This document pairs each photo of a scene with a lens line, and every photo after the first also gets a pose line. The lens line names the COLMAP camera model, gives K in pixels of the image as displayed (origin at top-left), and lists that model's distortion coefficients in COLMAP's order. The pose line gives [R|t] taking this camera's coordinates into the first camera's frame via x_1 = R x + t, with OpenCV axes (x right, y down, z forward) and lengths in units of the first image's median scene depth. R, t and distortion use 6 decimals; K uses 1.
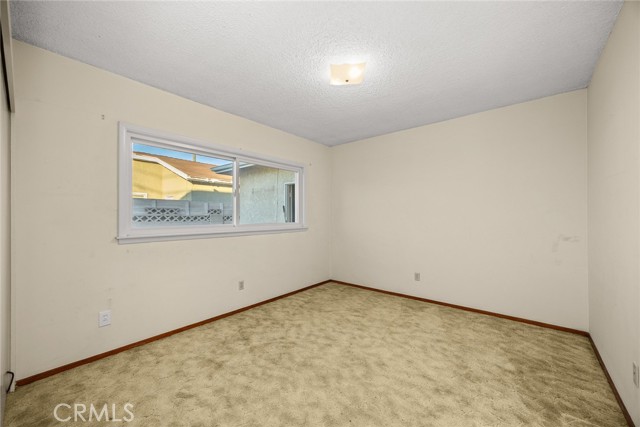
lens RADIAL K [[246.8, 0, 317.9], [0, 246.8, 213.9], [0, 0, 1]] dist [-0.003346, 0.000020]
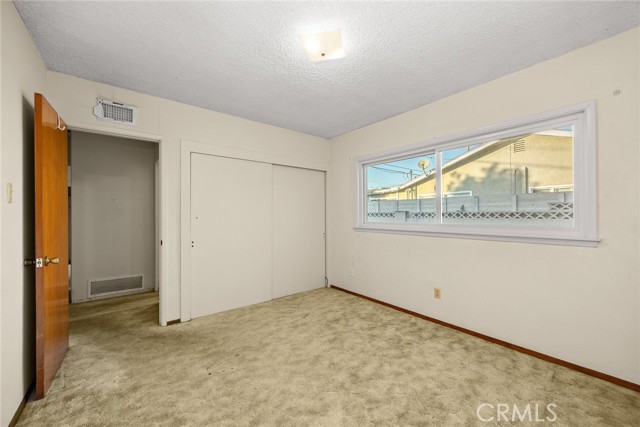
lens RADIAL K [[246.8, 0, 319.0], [0, 246.8, 209.3], [0, 0, 1]] dist [-0.003346, 0.000020]
pose [[-0.190144, -0.014274, -0.981652, 0.635226], [0.015302, 0.999730, -0.017501, 0.001043], [0.981637, -0.018349, -0.189874, 0.765409]]
